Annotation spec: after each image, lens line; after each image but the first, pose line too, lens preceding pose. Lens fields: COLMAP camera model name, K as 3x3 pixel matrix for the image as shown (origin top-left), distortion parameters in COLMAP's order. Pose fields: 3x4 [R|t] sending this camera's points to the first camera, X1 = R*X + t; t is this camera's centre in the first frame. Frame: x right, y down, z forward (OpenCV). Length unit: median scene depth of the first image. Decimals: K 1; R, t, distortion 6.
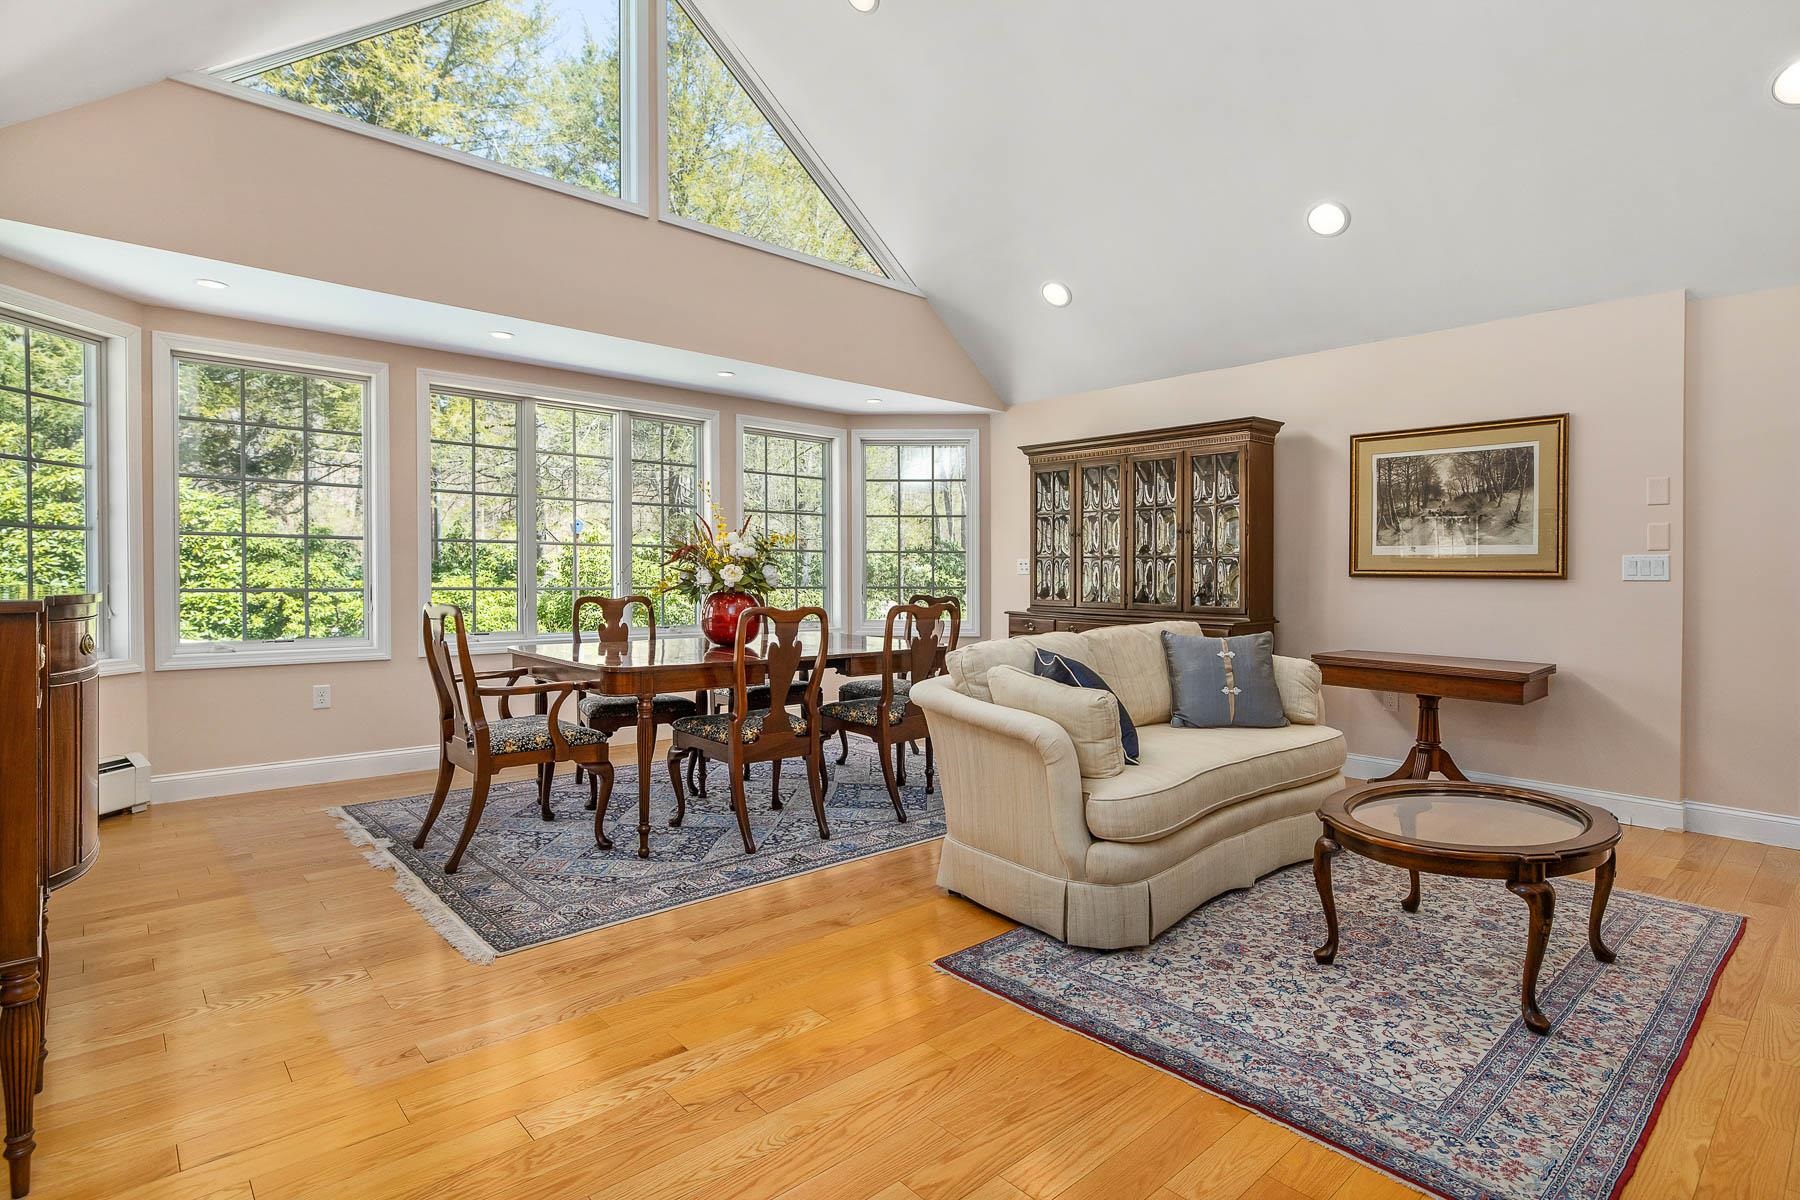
lens RADIAL K [[909.8, 0, 898.4], [0, 909.8, 594.9], [0, 0, 1]] dist [0.001883, 0.000103]
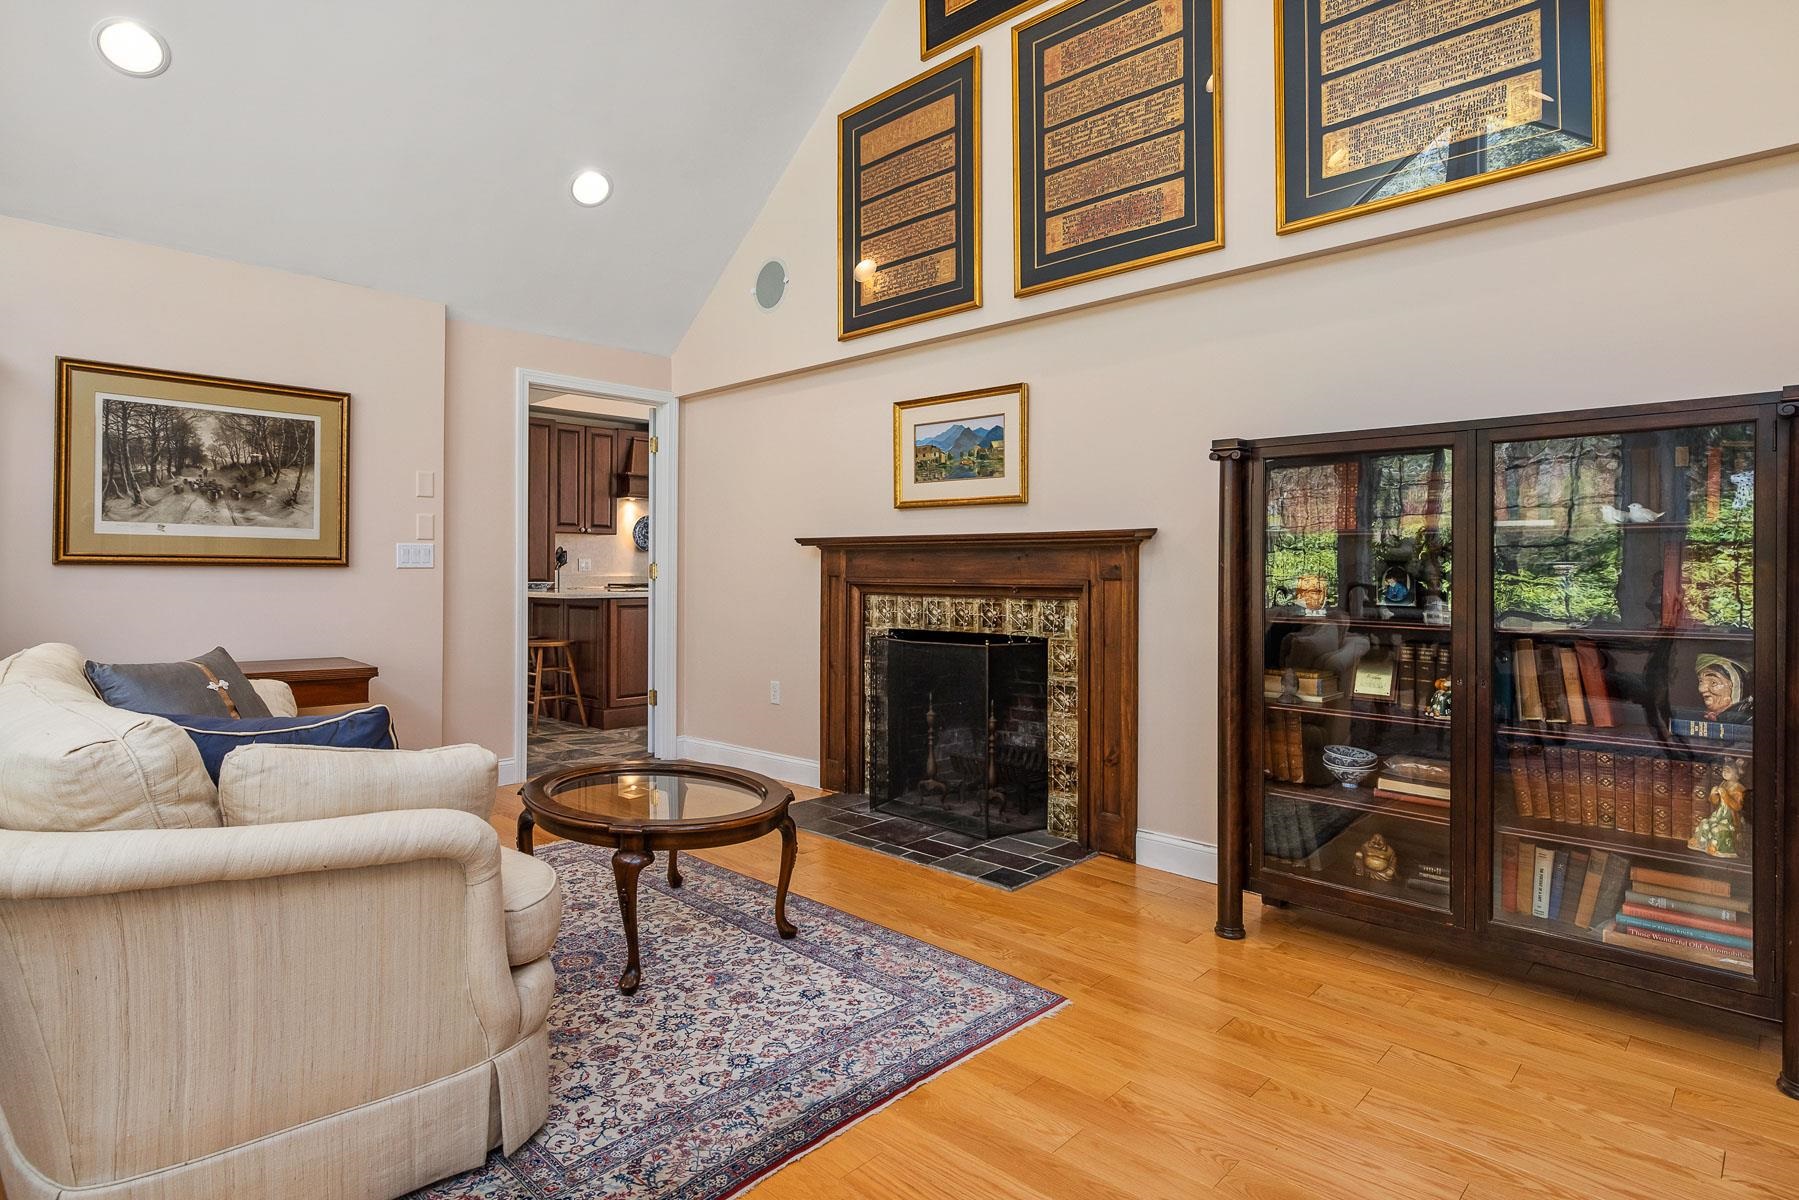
lens RADIAL K [[959.9, 0, 906.3], [0, 959.9, 558.2], [0, 0, 1]] dist [0.002506, -0.000155]
pose [[-0.083157, 0.005048, 0.996524, -0.313260], [0.018605, 0.999821, -0.003512, -0.011617], [-0.996363, 0.018248, -0.083236, 0.492122]]
